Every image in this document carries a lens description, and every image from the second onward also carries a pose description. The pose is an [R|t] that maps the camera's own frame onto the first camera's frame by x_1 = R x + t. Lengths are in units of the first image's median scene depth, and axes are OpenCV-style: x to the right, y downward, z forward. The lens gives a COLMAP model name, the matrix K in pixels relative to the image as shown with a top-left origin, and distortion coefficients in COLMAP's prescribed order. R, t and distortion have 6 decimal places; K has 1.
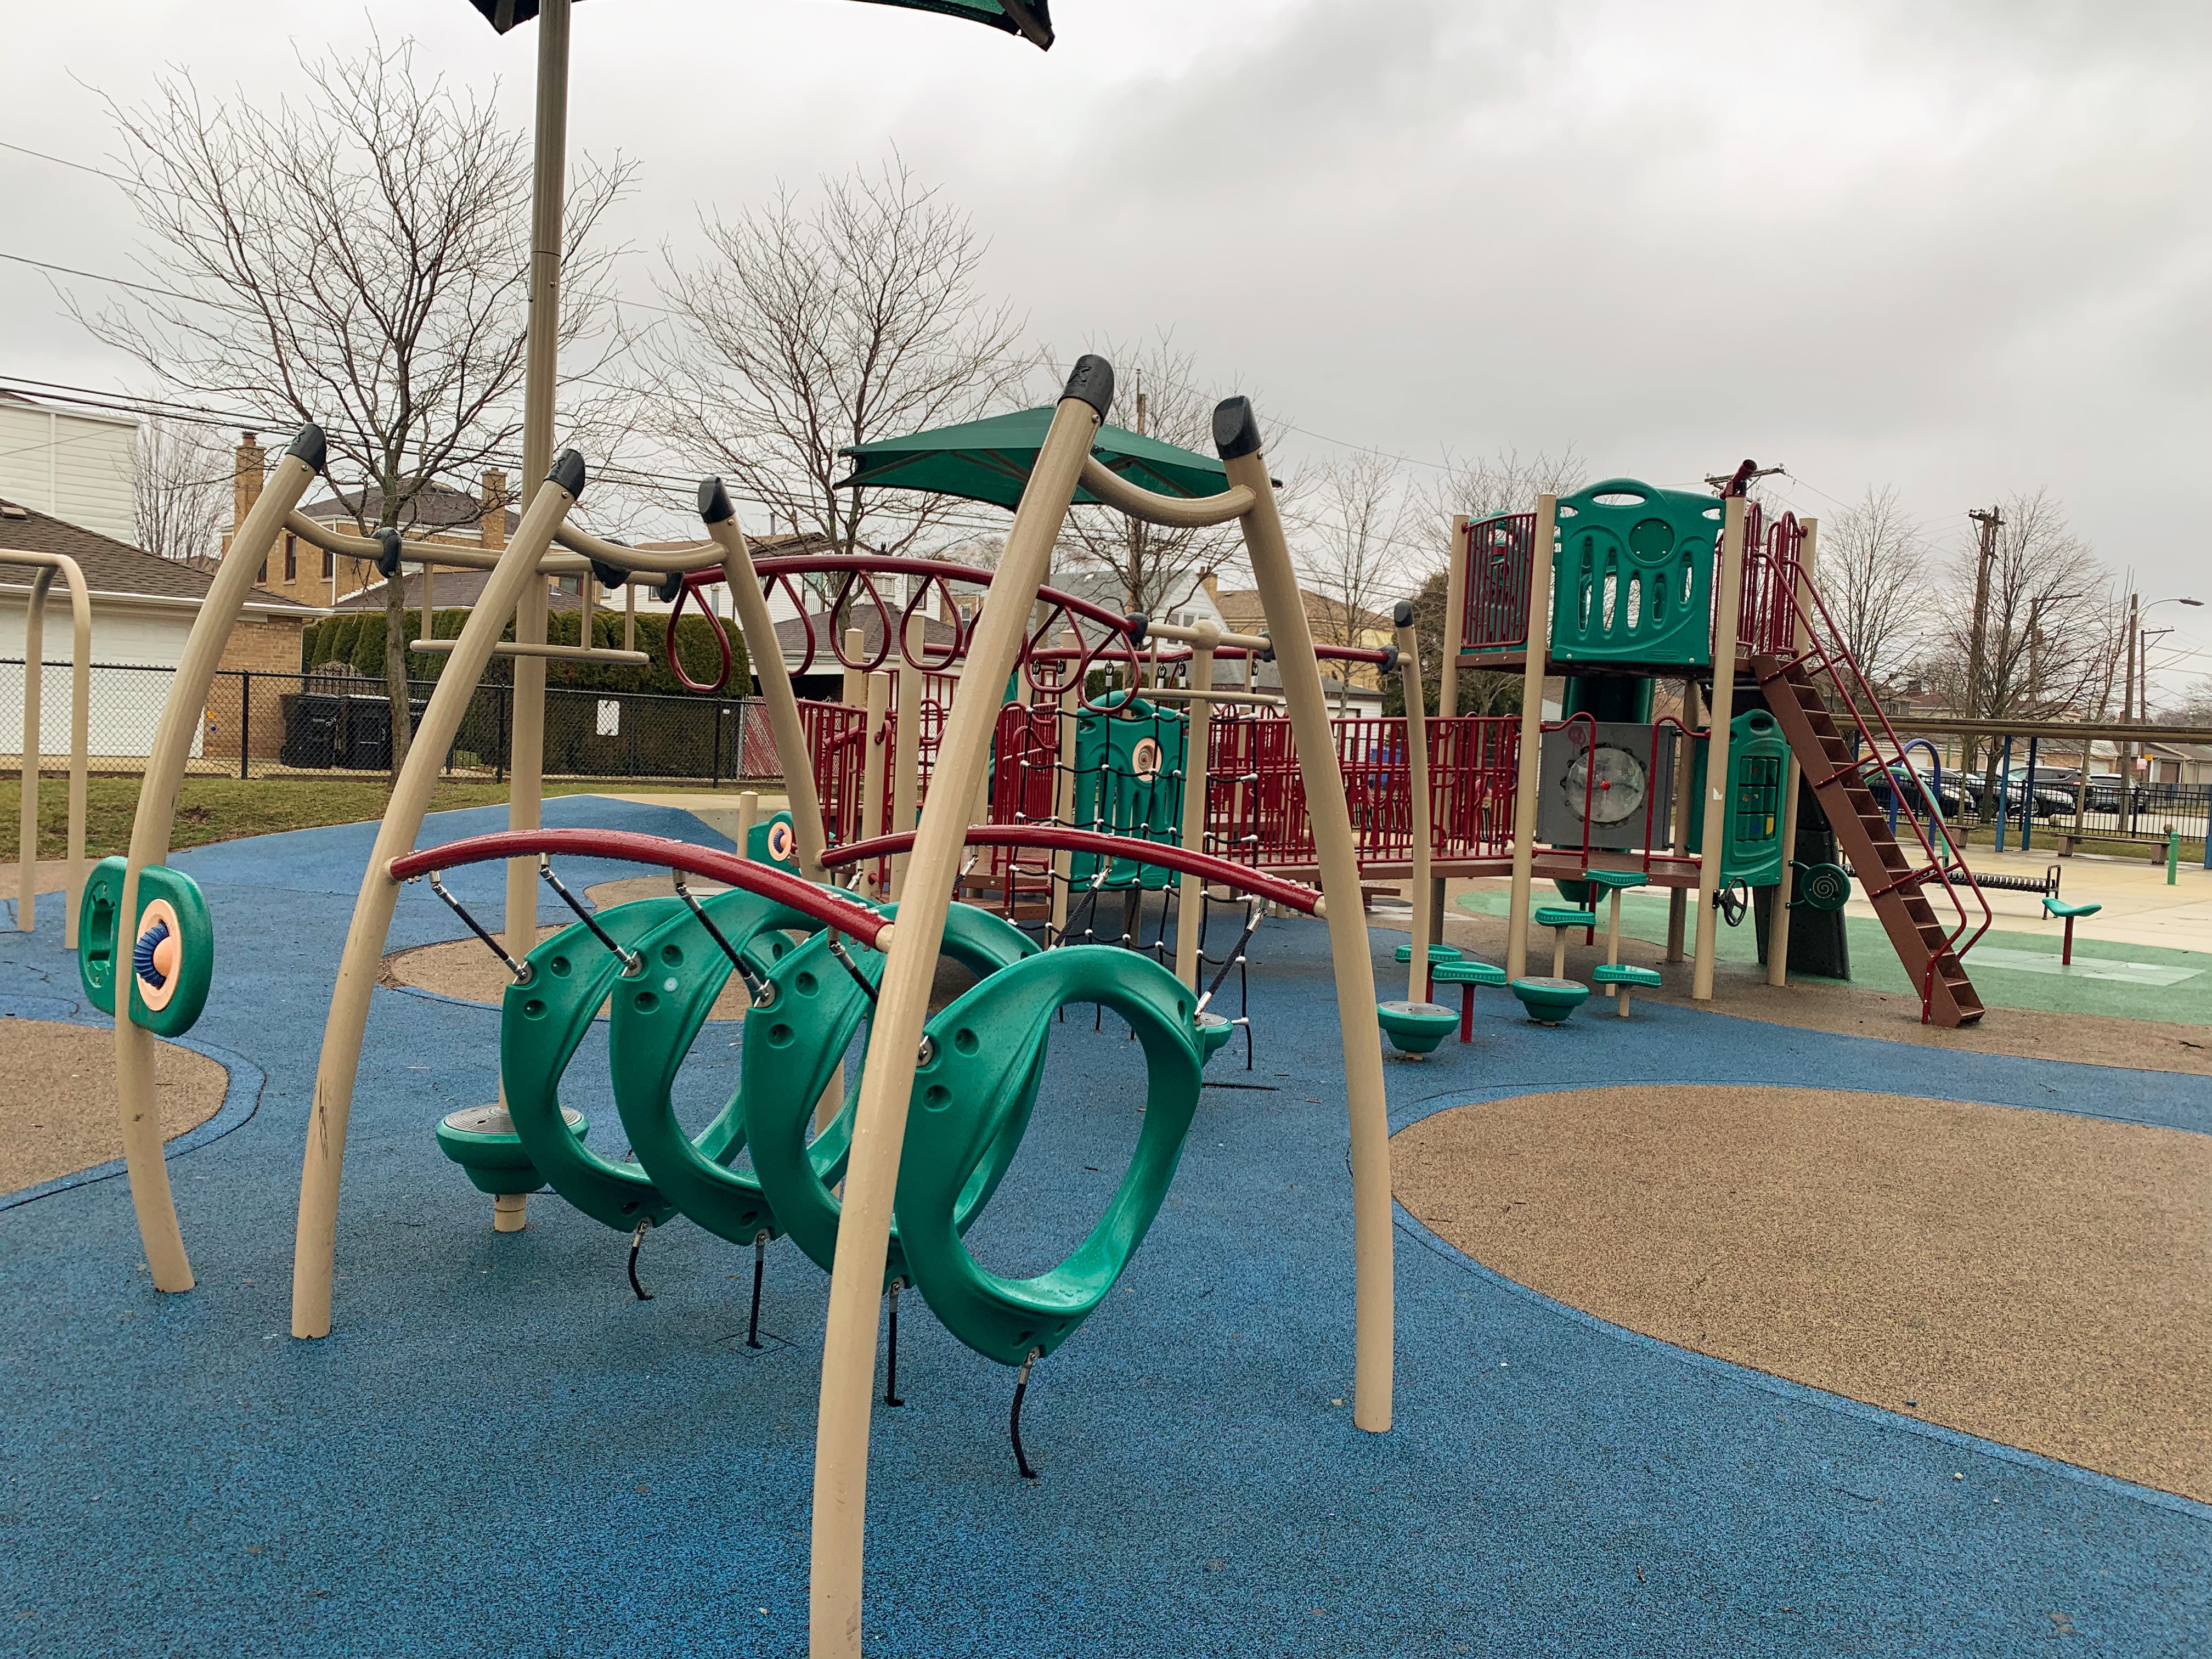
lens RADIAL K [[1677.4, 0, 1107.4], [0, 1677.4, 821.1], [0, 0, 1]] dist [0.062116, -0.075684]
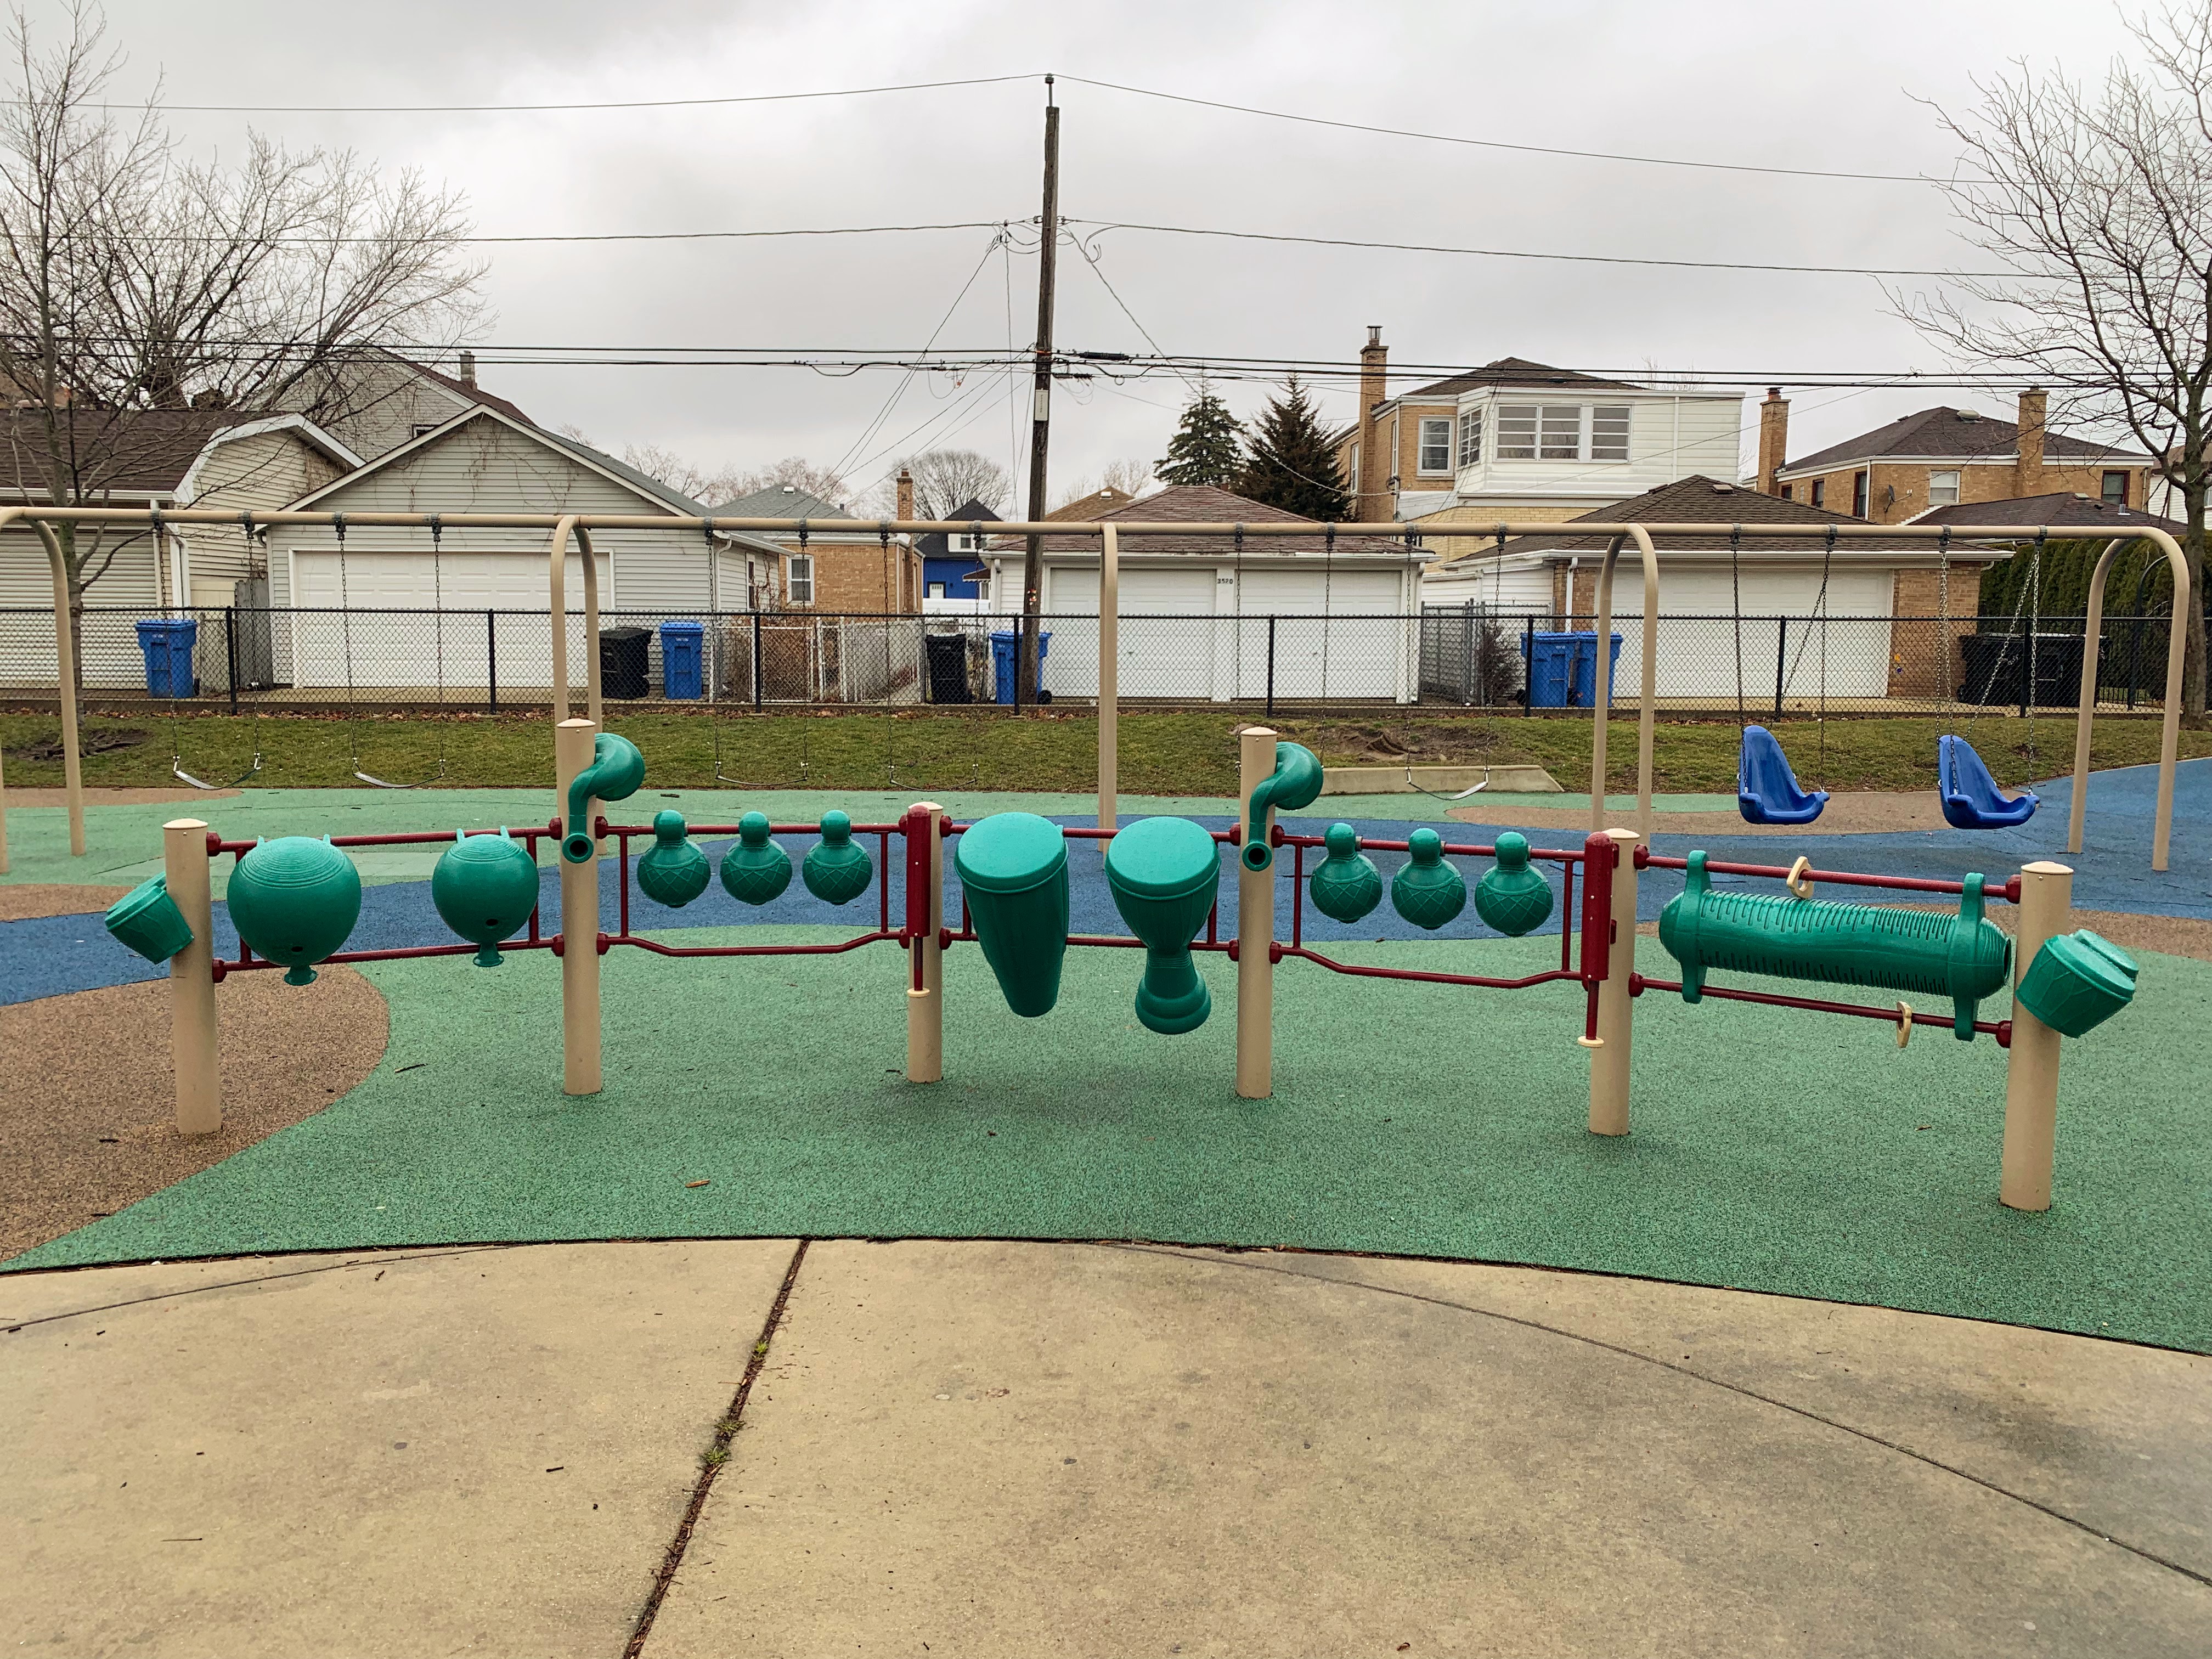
lens RADIAL K [[1677.4, 0, 1093.2], [0, 1677.4, 830.6], [0, 0, 1]] dist [0.062116, -0.075684]
pose [[0.720371, 0.040165, -0.692425, -0.137256], [-0.008957, 0.998777, 0.048617, -0.000383], [0.693531, -0.028821, 0.719850, -0.133449]]
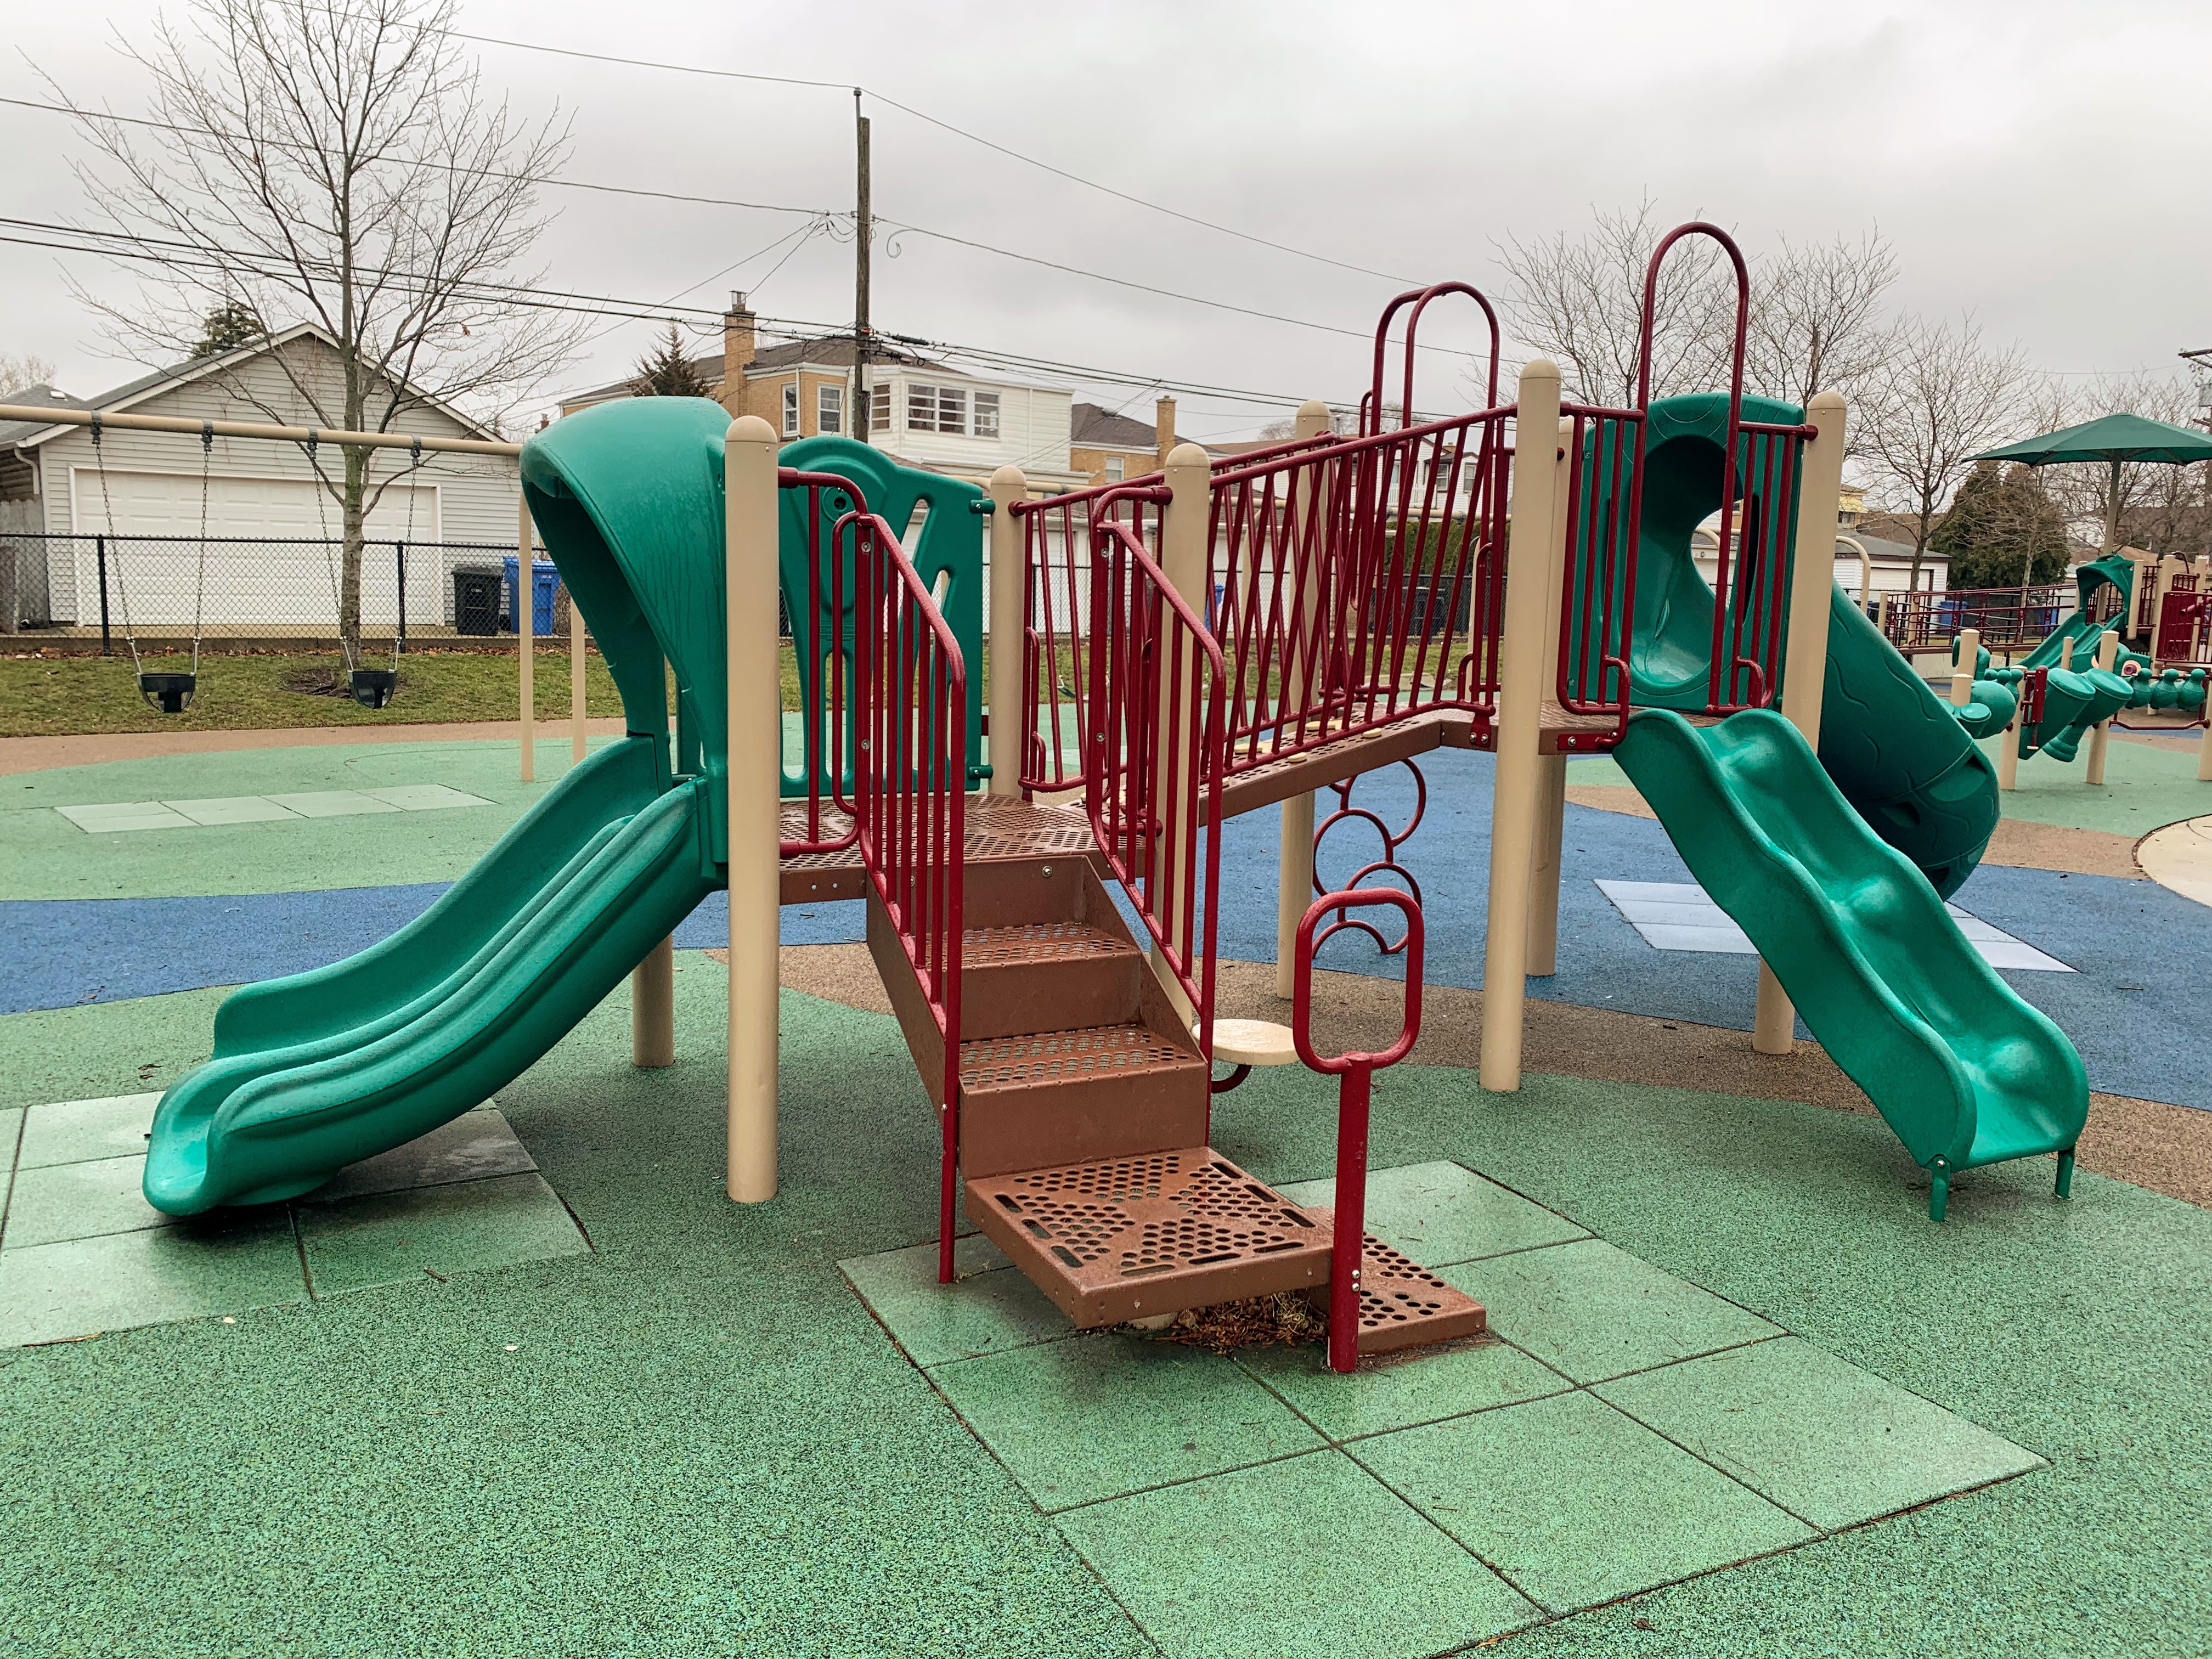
lens RADIAL K [[1677.4, 0, 1093.8], [0, 1677.4, 839.1], [0, 0, 1]] dist [0.062116, -0.075684]
pose [[0.993825, -0.010455, -0.110467, -0.560374], [0.020670, 0.995570, 0.091728, 0.008148], [0.109019, -0.093444, 0.989638, -0.565256]]
